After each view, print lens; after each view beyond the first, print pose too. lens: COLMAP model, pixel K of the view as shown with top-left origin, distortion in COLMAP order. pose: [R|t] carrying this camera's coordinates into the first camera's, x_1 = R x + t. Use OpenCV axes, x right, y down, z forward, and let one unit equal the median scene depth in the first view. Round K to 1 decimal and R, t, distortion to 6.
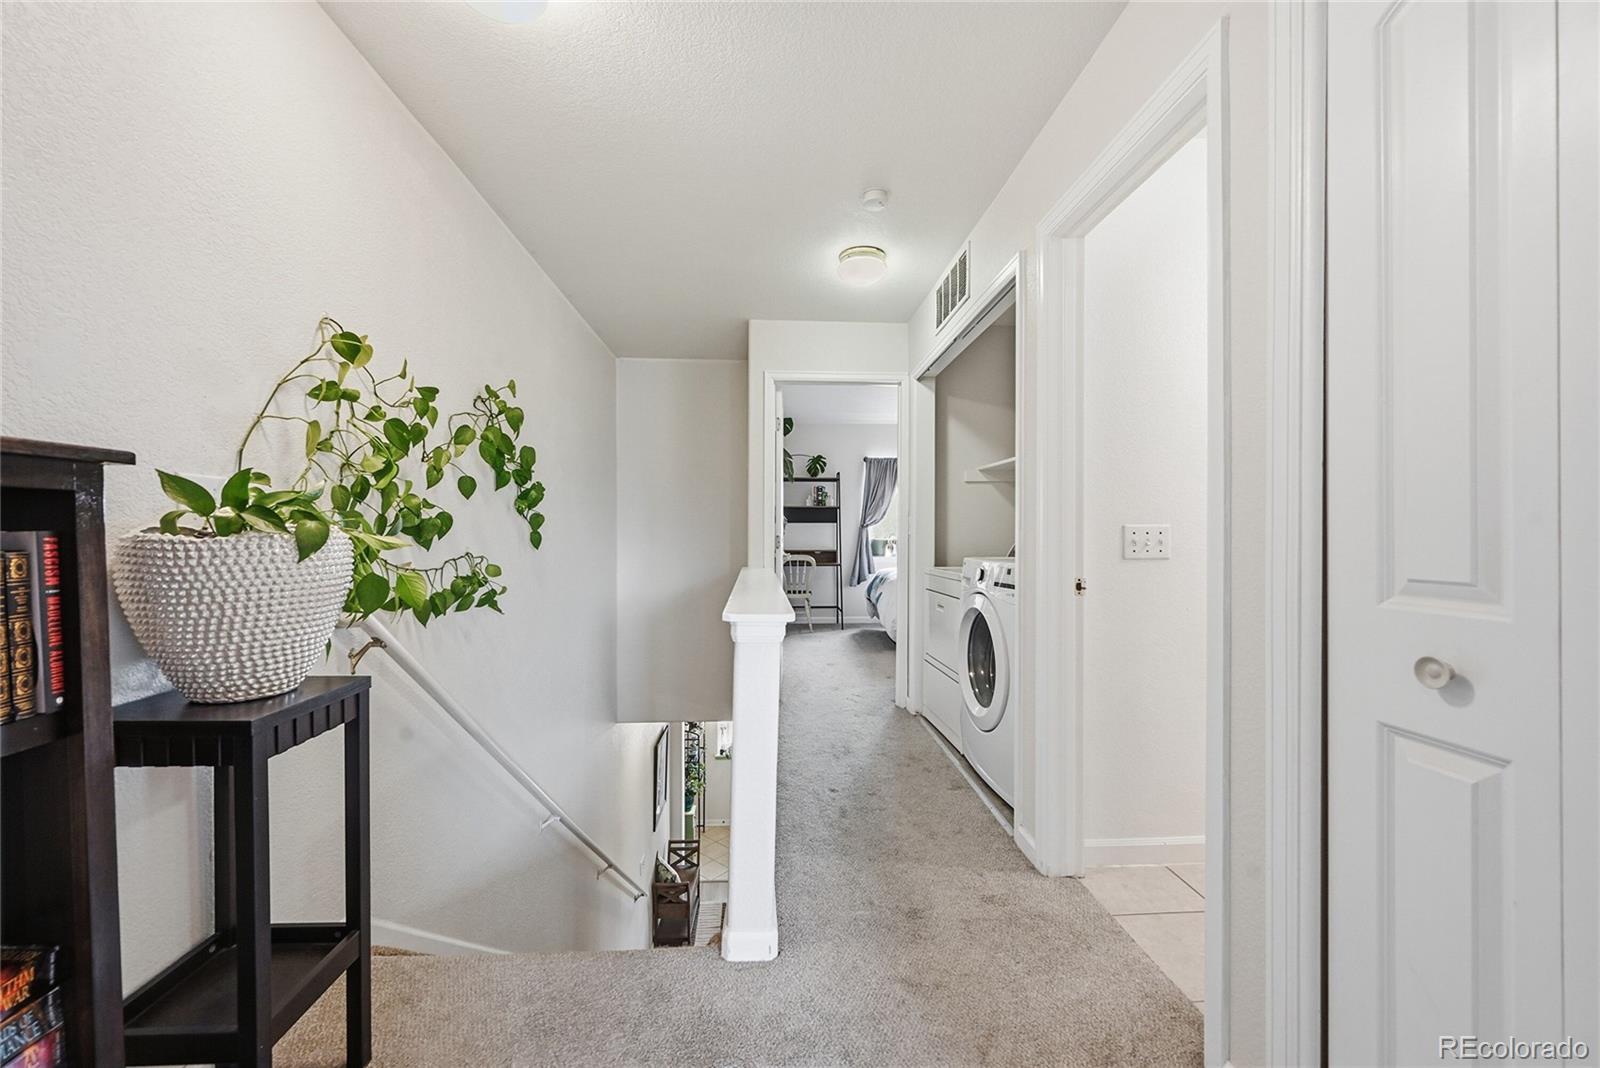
lens RADIAL K [[636.2, 0, 803.7], [0, 636.2, 539.8], [0, 0, 1]] dist [-0.003786, -0.000539]
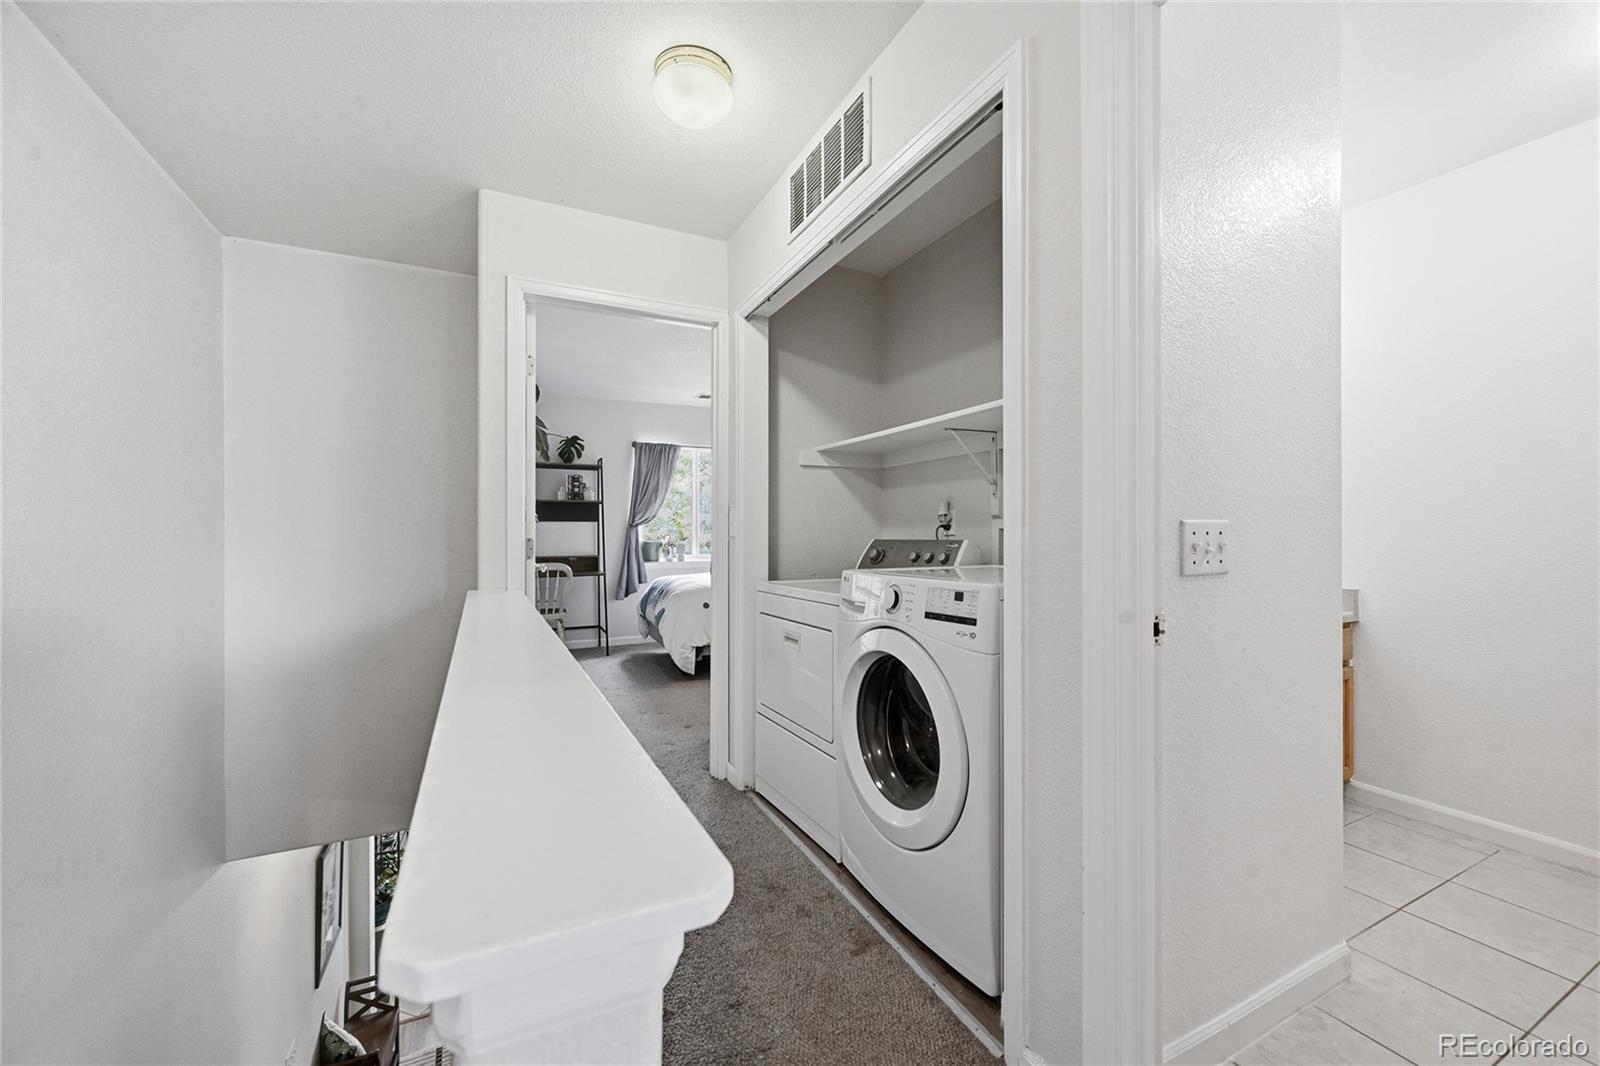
lens RADIAL K [[636.2, 0, 807.3], [0, 636.2, 532.6], [0, 0, 1]] dist [-0.003786, -0.000539]
pose [[0.921300, -0.003376, 0.388837, -0.026940], [0.008034, 0.999914, -0.010353, -0.003382], [-0.388769, 0.012662, 0.921248, 0.253169]]
